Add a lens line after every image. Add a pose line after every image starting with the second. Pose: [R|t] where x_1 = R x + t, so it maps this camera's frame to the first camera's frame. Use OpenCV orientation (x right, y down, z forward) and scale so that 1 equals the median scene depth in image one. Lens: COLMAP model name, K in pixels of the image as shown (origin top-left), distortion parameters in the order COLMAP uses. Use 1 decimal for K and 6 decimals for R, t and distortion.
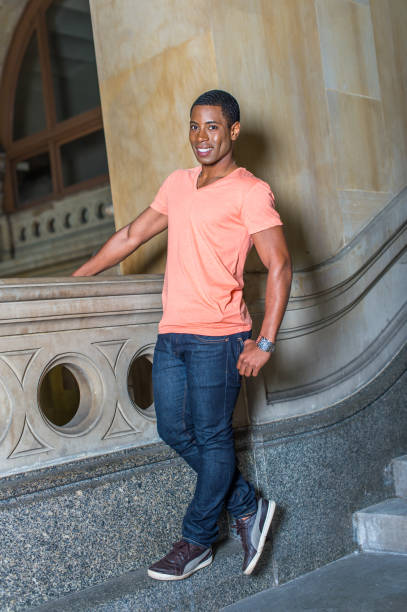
lens RADIAL K [[866.9, 0, 203.5], [0, 866.9, 306.0], [0, 0, 1]] dist [-0.005361, 0.005248]
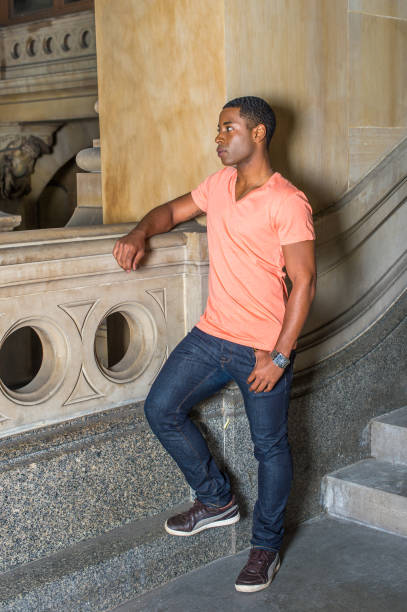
lens RADIAL K [[937.8, 0, 222.0], [0, 937.8, 279.0], [0, 0, 1]] dist [-0.000118, 0.007128]
pose [[0.995481, 0.092289, 0.022380, 0.020573], [-0.094731, 0.981578, 0.165921, -0.165002], [-0.006655, -0.167291, 0.985885, 0.010143]]
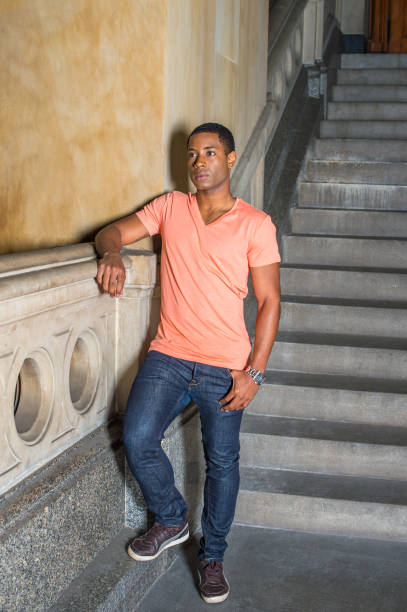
lens RADIAL K [[873.1, 0, 194.3], [0, 873.1, 306.2], [0, 0, 1]] dist [-0.146206, 0.060586]
pose [[0.862074, 0.067069, 0.502325, -0.431954], [-0.141045, 0.983794, 0.110703, -0.097567], [-0.486760, -0.166285, 0.857563, 0.193687]]
